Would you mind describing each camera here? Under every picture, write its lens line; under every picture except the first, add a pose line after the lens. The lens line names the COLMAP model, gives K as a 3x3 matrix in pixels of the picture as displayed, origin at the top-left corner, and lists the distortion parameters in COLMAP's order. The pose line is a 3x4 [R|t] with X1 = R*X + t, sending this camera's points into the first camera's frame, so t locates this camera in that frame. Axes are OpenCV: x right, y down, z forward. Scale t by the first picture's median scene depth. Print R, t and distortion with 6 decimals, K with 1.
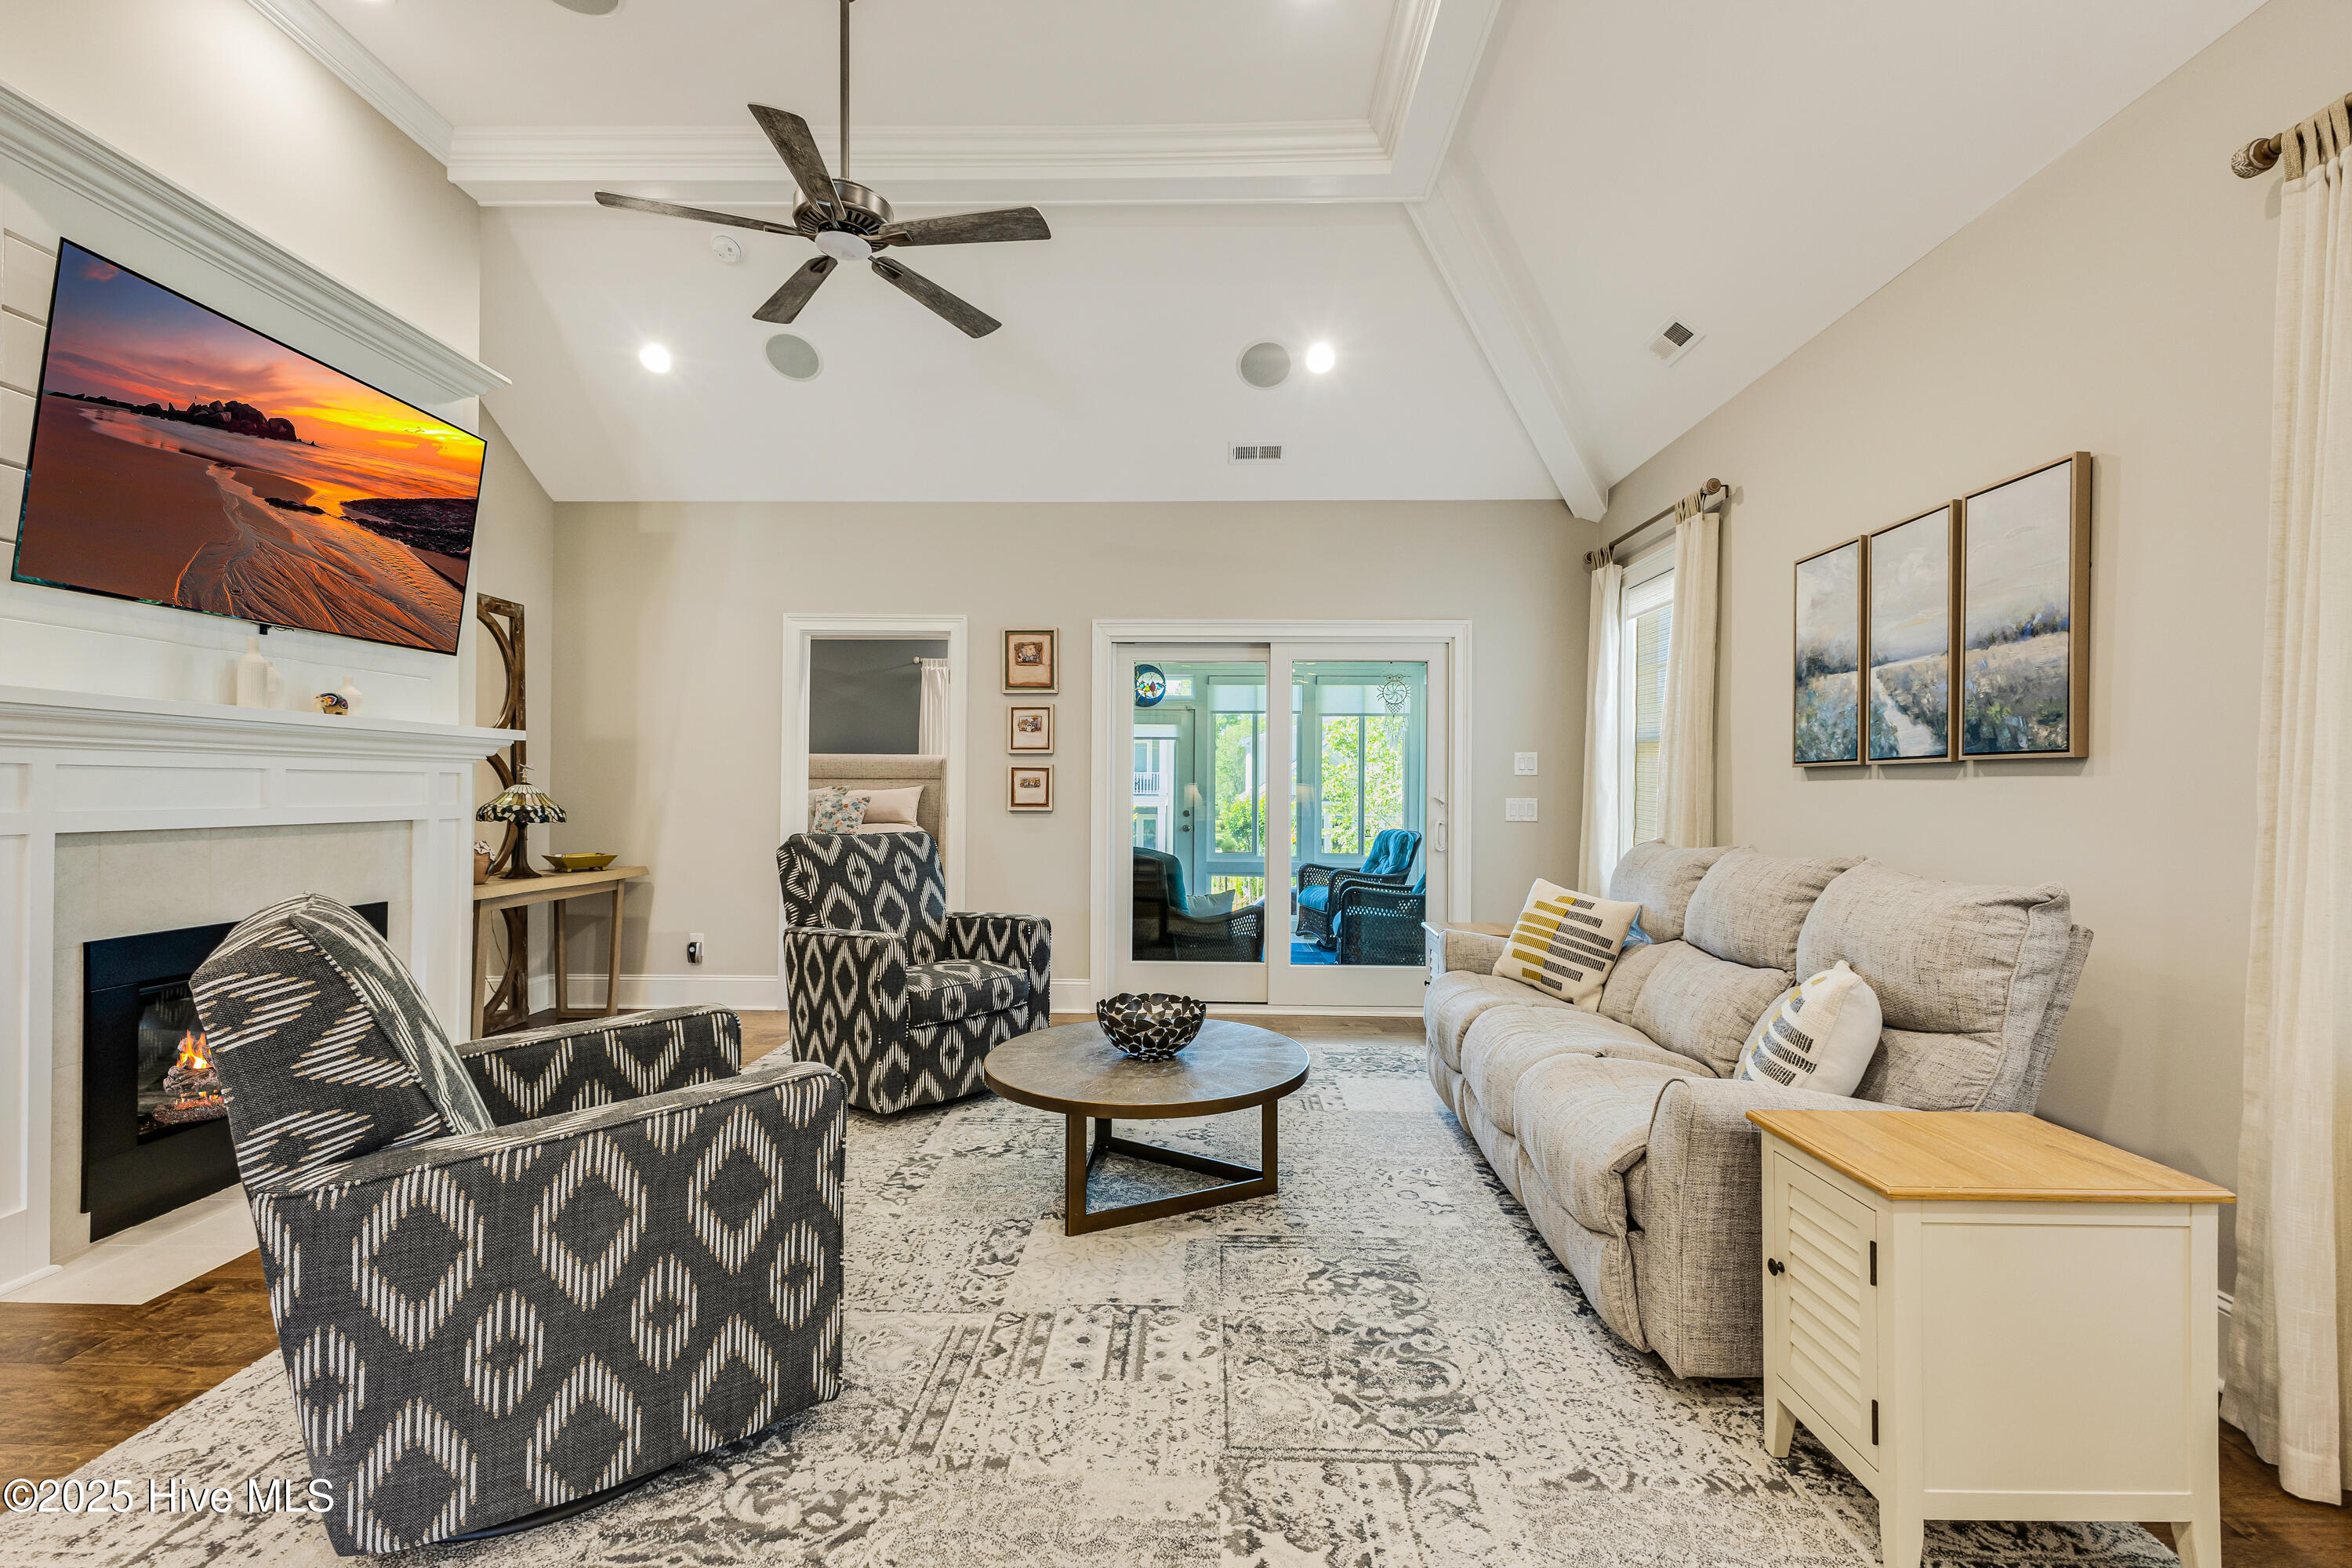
lens RADIAL K [[1027.5, 0, 1178.2], [0, 1027.5, 778.6], [0, 0, 1]] dist [0.011139, -0.002200]
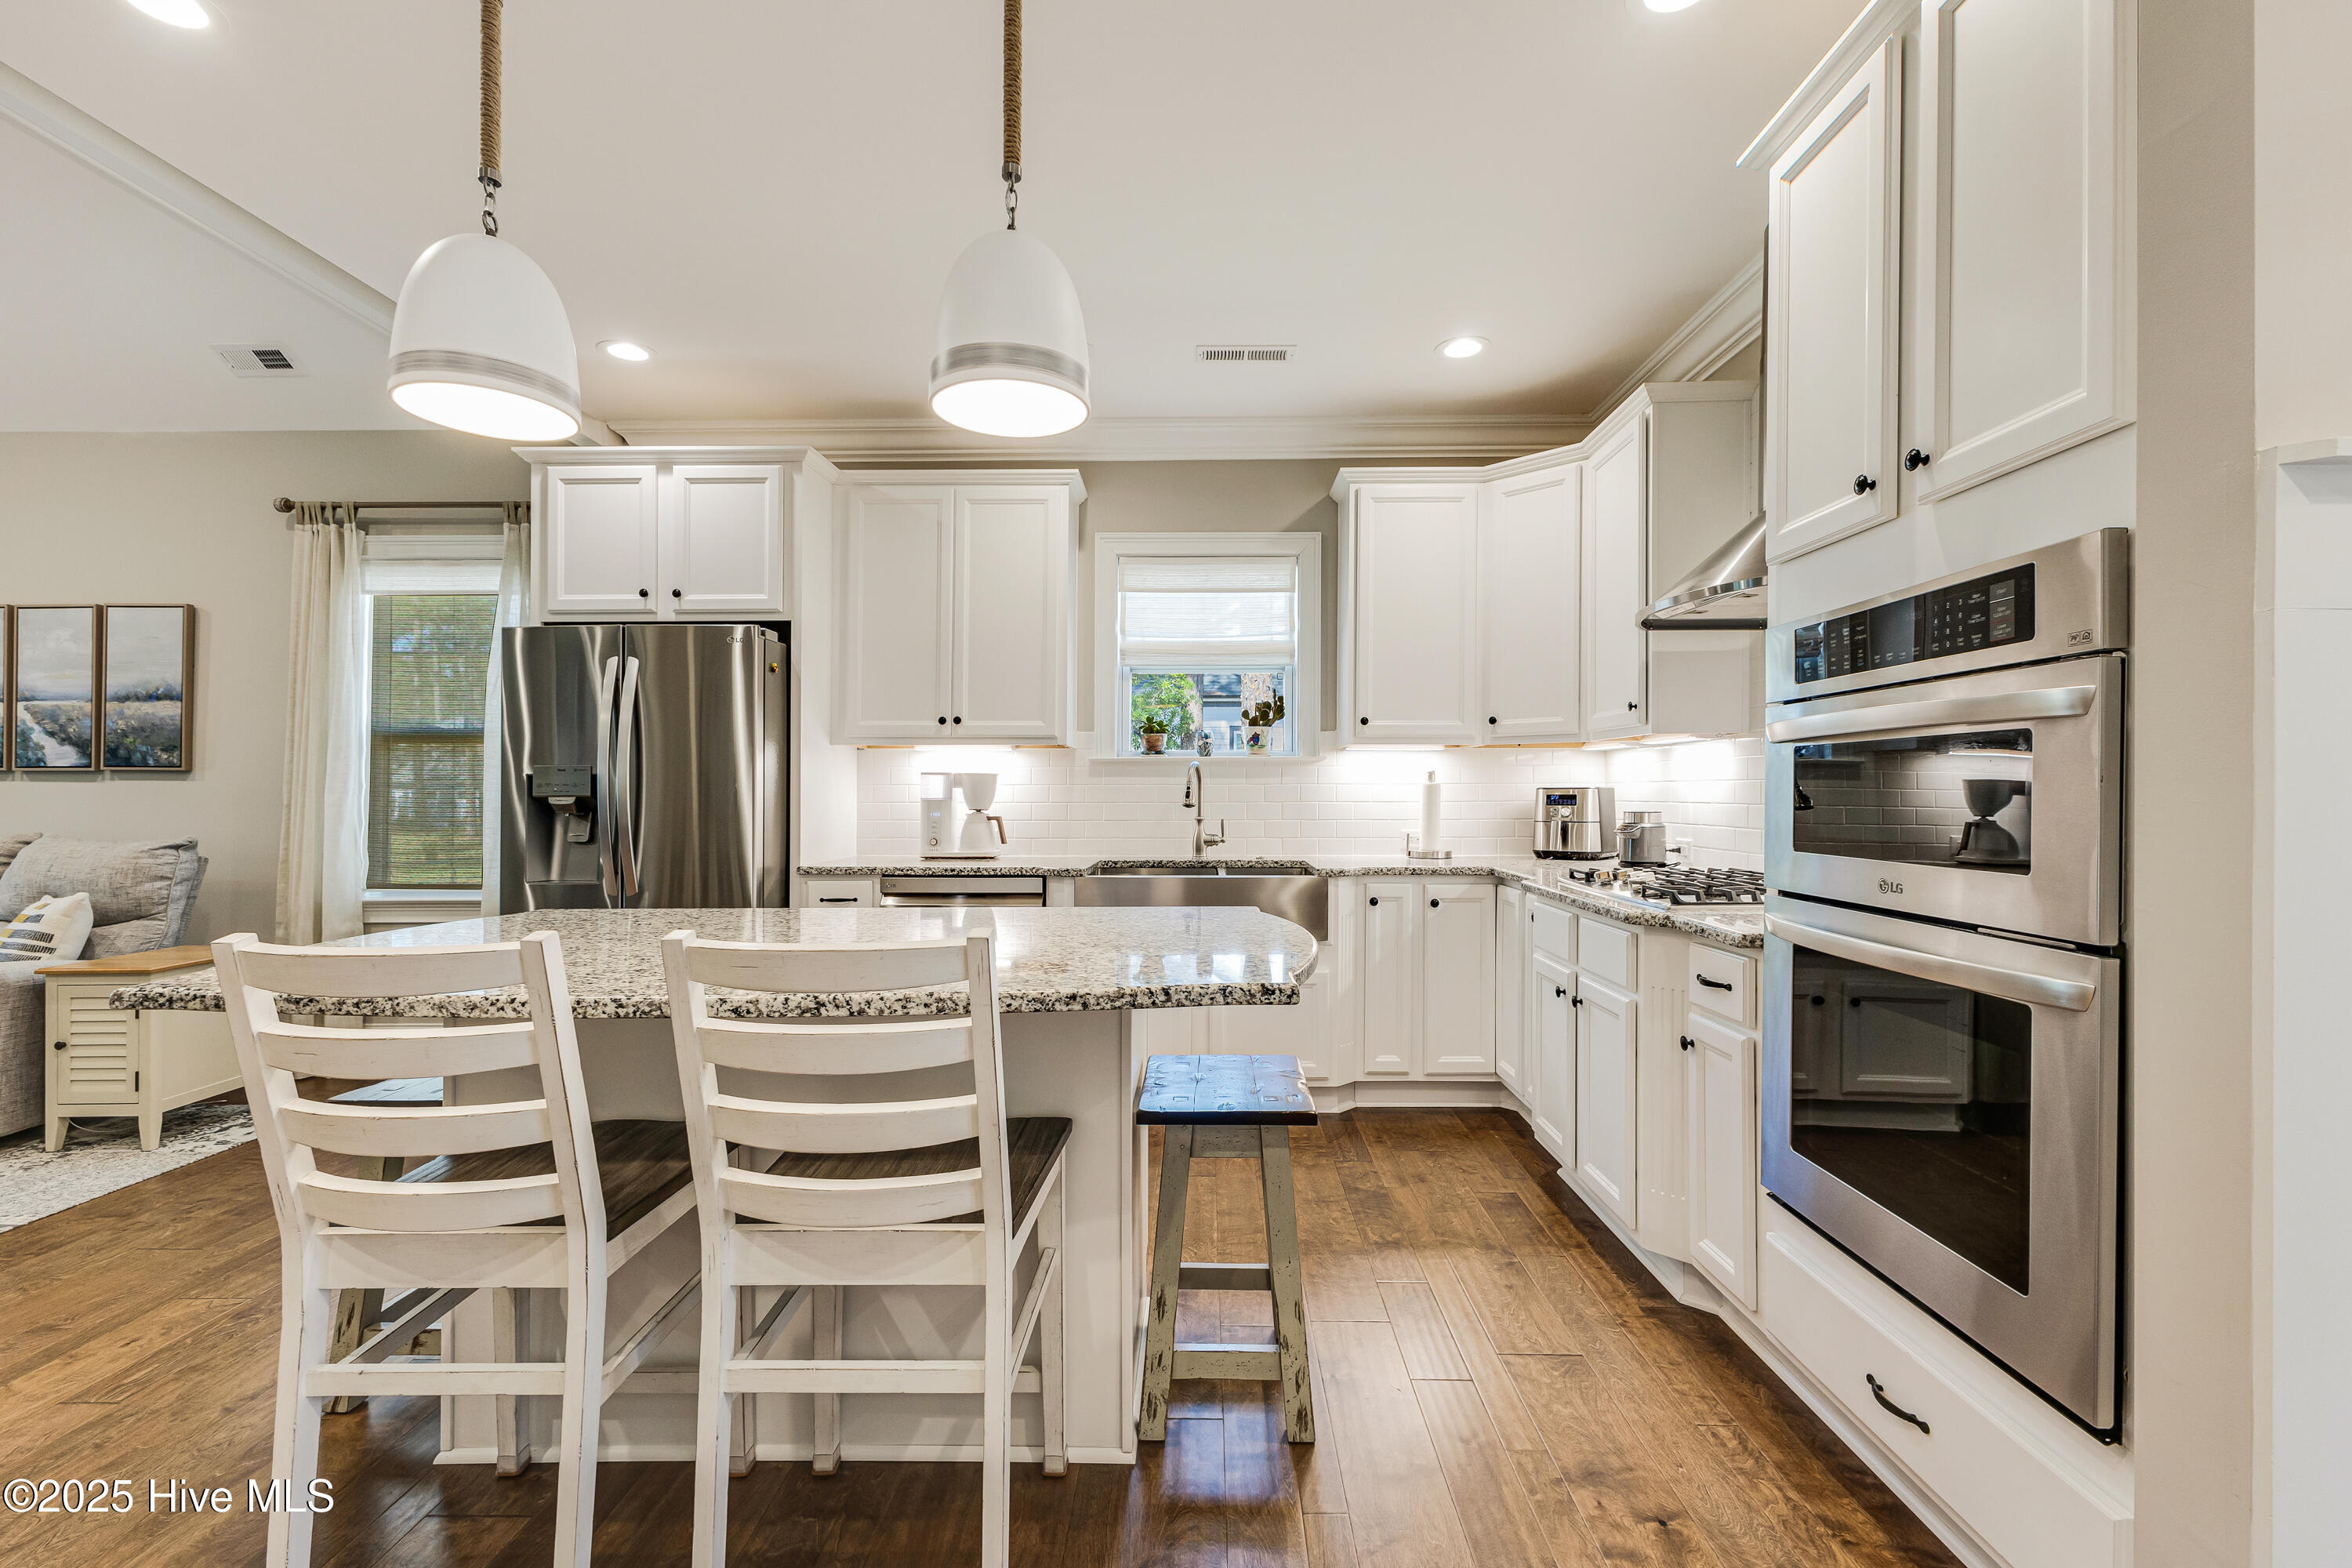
lens RADIAL K [[1027.5, 0, 1178.7], [0, 1027.5, 781.0], [0, 0, 1]] dist [0.011139, -0.002200]
pose [[-0.003521, 0.000714, 0.999994, -0.739868], [-0.009050, 0.999959, -0.000746, -0.012410], [-0.999953, -0.009052, -0.003514, -0.571924]]
